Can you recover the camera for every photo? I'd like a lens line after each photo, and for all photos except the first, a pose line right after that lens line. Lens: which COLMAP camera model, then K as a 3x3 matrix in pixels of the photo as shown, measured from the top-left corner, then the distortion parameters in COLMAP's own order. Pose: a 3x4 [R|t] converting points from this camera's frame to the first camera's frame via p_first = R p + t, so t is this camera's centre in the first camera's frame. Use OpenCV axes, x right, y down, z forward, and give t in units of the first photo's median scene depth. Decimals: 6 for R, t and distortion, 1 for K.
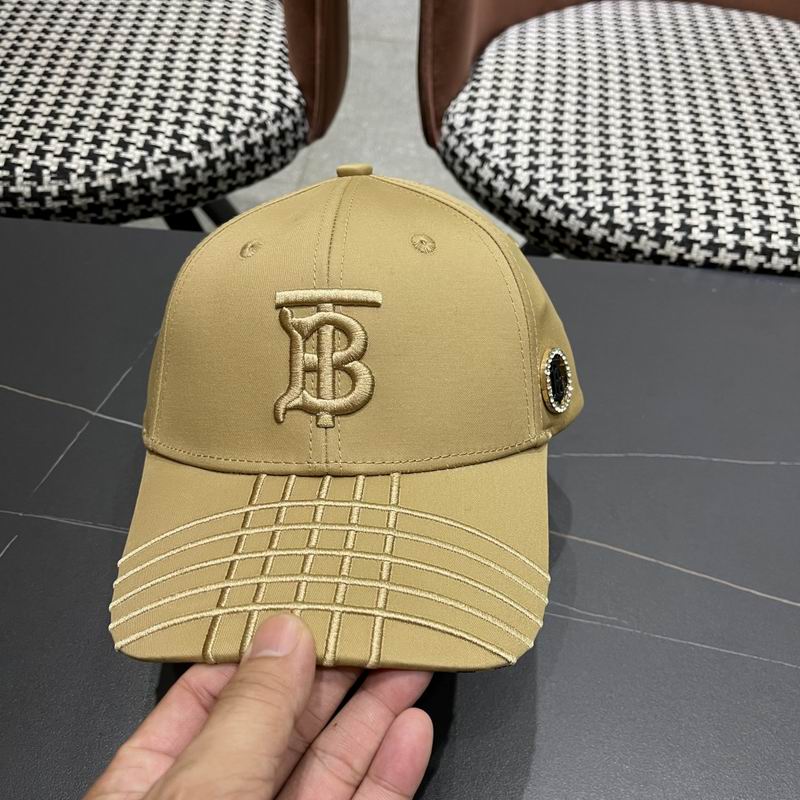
lens RADIAL K [[832.4, 0, 414.3], [0, 832.4, 405.0], [0, 0, 1]] dist [0.018870, 0.000000]
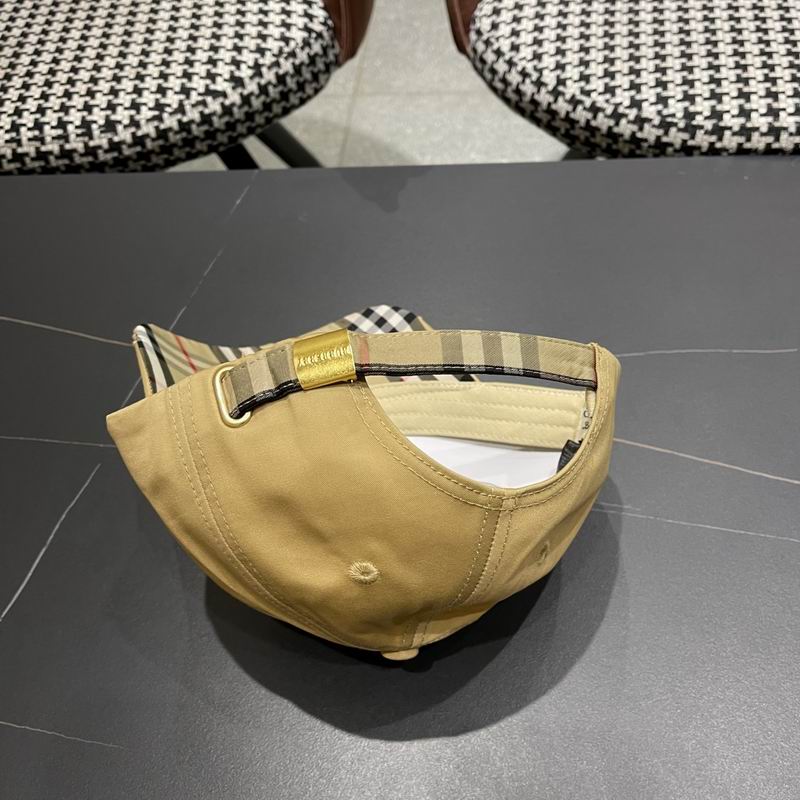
lens RADIAL K [[832.4, 0, 416.9], [0, 832.4, 415.3], [0, 0, 1]] dist [0.018870, 0.000000]
pose [[0.990528, -0.065477, -0.120693, 0.067655], [0.080438, 0.989070, 0.123573, -0.011844], [0.111283, -0.132111, 0.984968, -0.052215]]
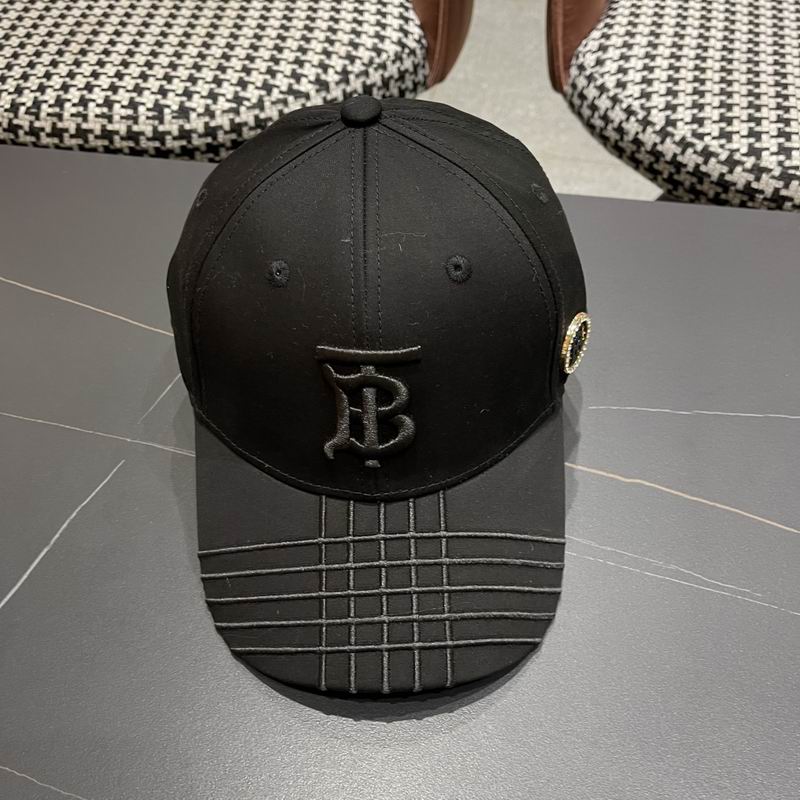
lens RADIAL K [[832.4, 0, 398.2], [0, 832.4, 407.1], [0, 0, 1]] dist [0.018870, 0.000000]
pose [[0.988915, 0.048828, -0.140228, -0.009062], [-0.045151, 0.998551, 0.029287, 0.031887], [0.141454, -0.022630, 0.989686, 0.039067]]
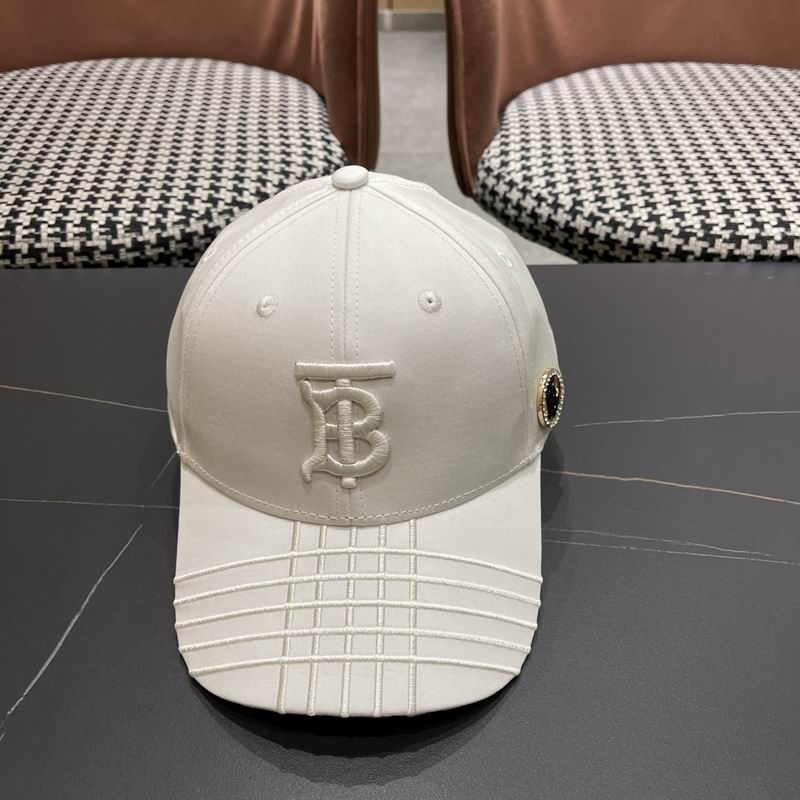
lens RADIAL K [[832.4, 0, 405.1], [0, 832.4, 401.1], [0, 0, 1]] dist [0.018870, 0.000000]
pose [[0.996317, -0.084898, 0.012011, -0.107841], [0.085719, 0.982884, -0.163070, 0.131369], [0.002039, 0.163499, 0.986541, 0.001651]]
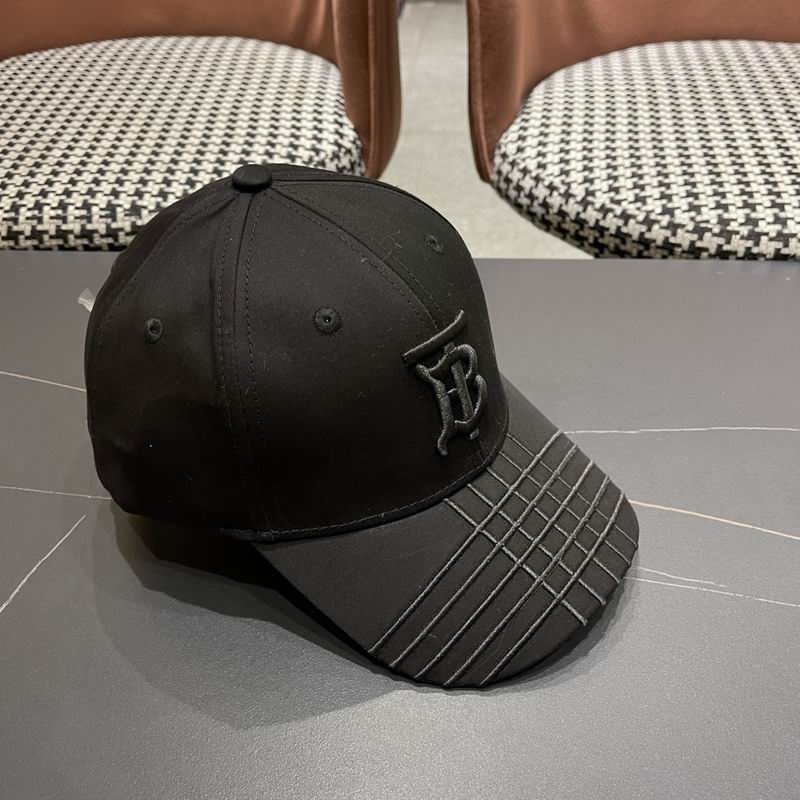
lens RADIAL K [[832.4, 0, 398.5], [0, 832.4, 404.8], [0, 0, 1]] dist [0.018870, 0.000000]
pose [[0.995066, -0.043467, -0.089182, -0.006811], [0.030985, 0.990107, -0.136852, 0.113634], [0.094248, 0.133413, 0.986569, 0.025264]]
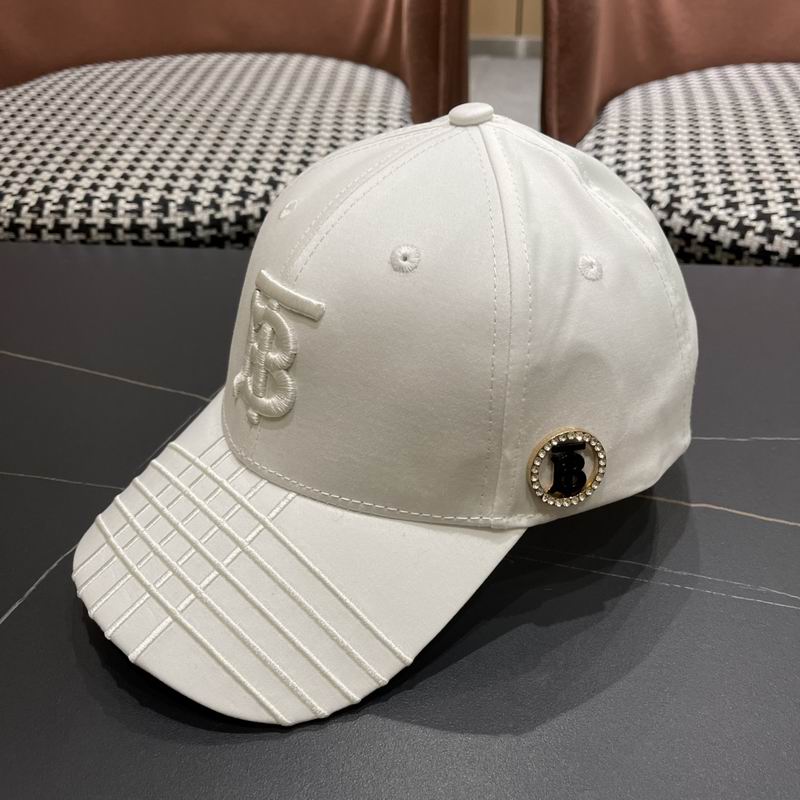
lens RADIAL K [[832.4, 0, 409.0], [0, 832.4, 405.0], [0, 0, 1]] dist [0.018870, 0.000000]
pose [[0.992579, -0.018404, -0.120203, -0.042913], [-0.006915, 0.978339, -0.206894, 0.149925], [0.121406, 0.206190, 0.970951, 0.110901]]
